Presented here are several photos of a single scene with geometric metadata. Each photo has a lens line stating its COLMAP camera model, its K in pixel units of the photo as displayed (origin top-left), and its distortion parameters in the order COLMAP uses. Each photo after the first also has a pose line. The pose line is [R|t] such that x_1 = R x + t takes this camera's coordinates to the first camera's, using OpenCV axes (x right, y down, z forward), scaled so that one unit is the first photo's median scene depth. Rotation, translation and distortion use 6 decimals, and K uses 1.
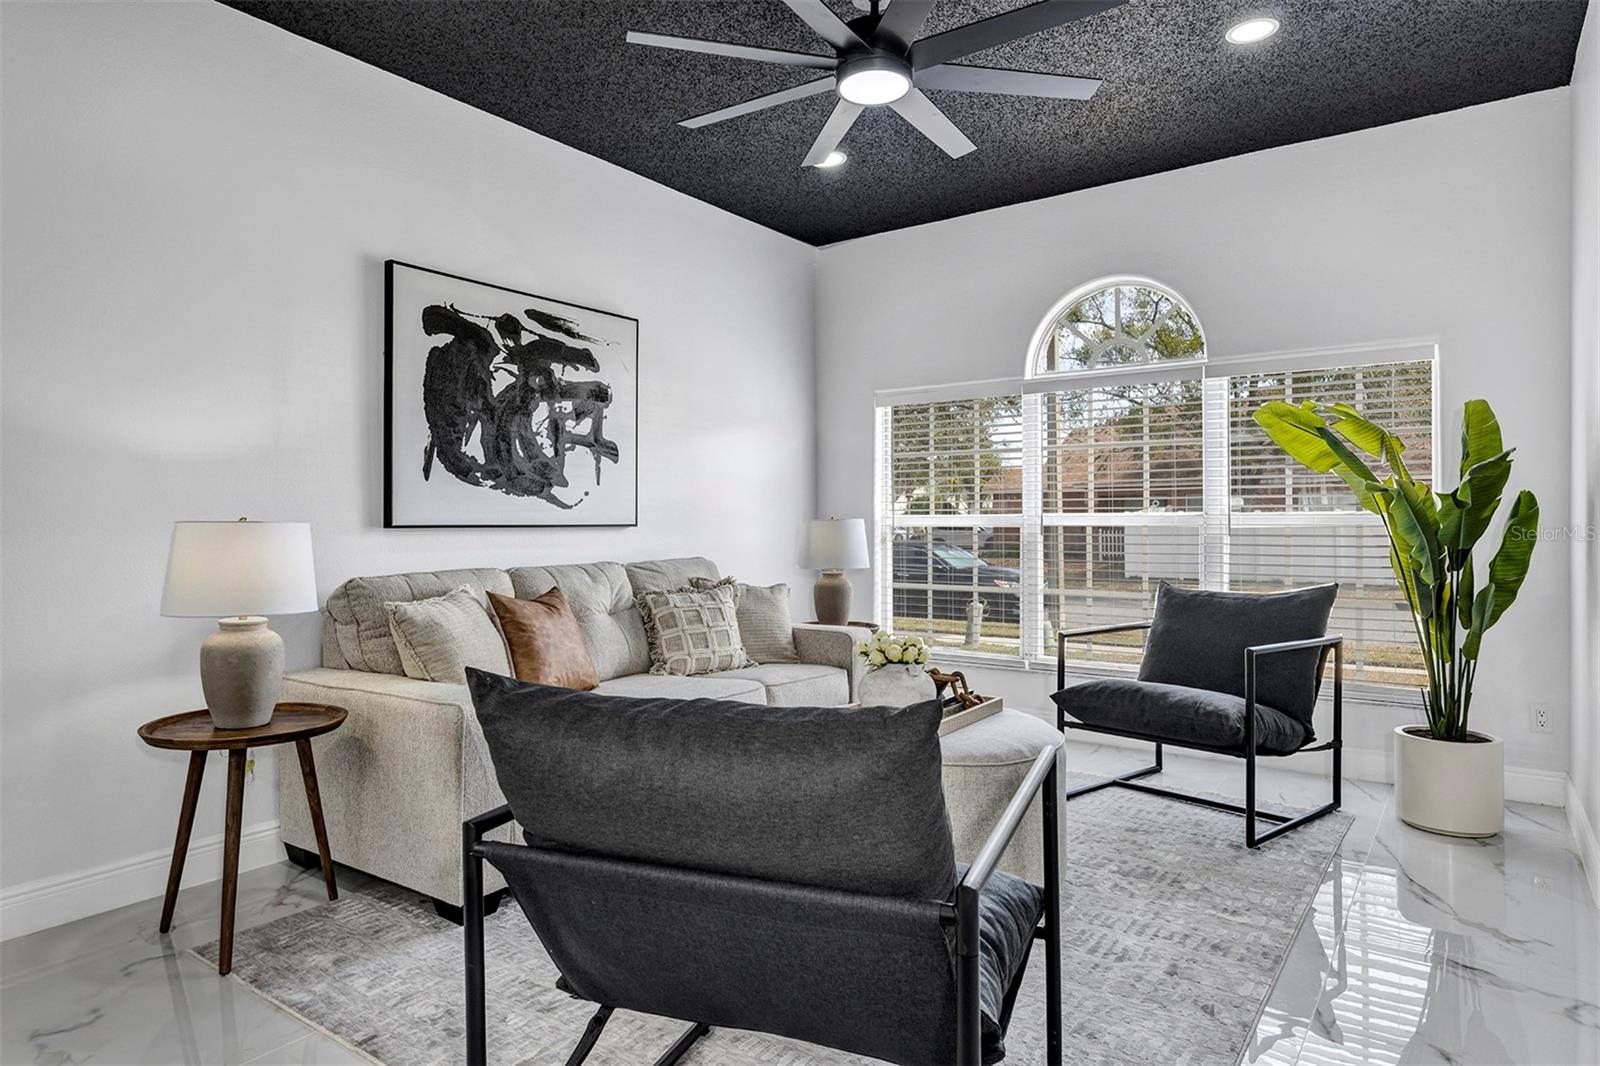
lens RADIAL K [[937.7, 0, 800.0], [0, 937.7, 533.0], [0, 0, 1]] dist [0.002698, 0.001529]
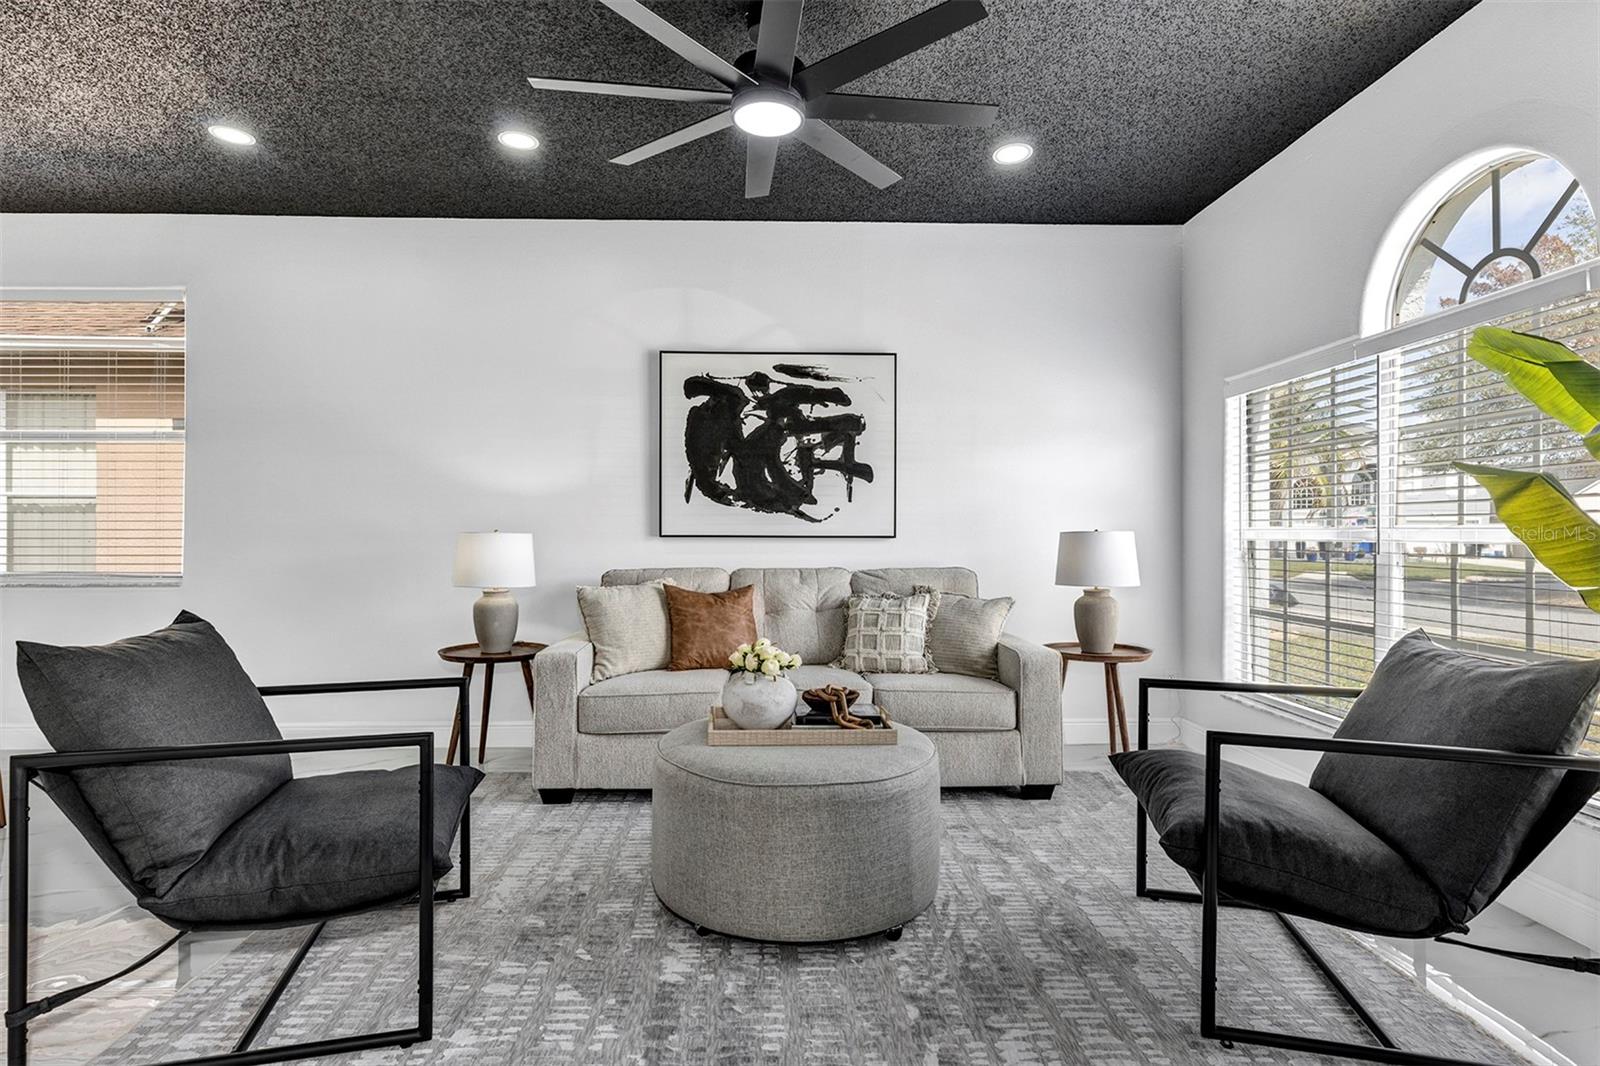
lens RADIAL K [[837.0, 0, 800.0], [0, 837.0, 533.0], [0, 0, 1]] dist [0.002591, 0.000682]
pose [[0.609175, 0.002078, -0.793033, 0.619058], [-0.012363, 0.999900, -0.006877, -0.004671], [0.792940, 0.013993, 0.609139, 0.338119]]
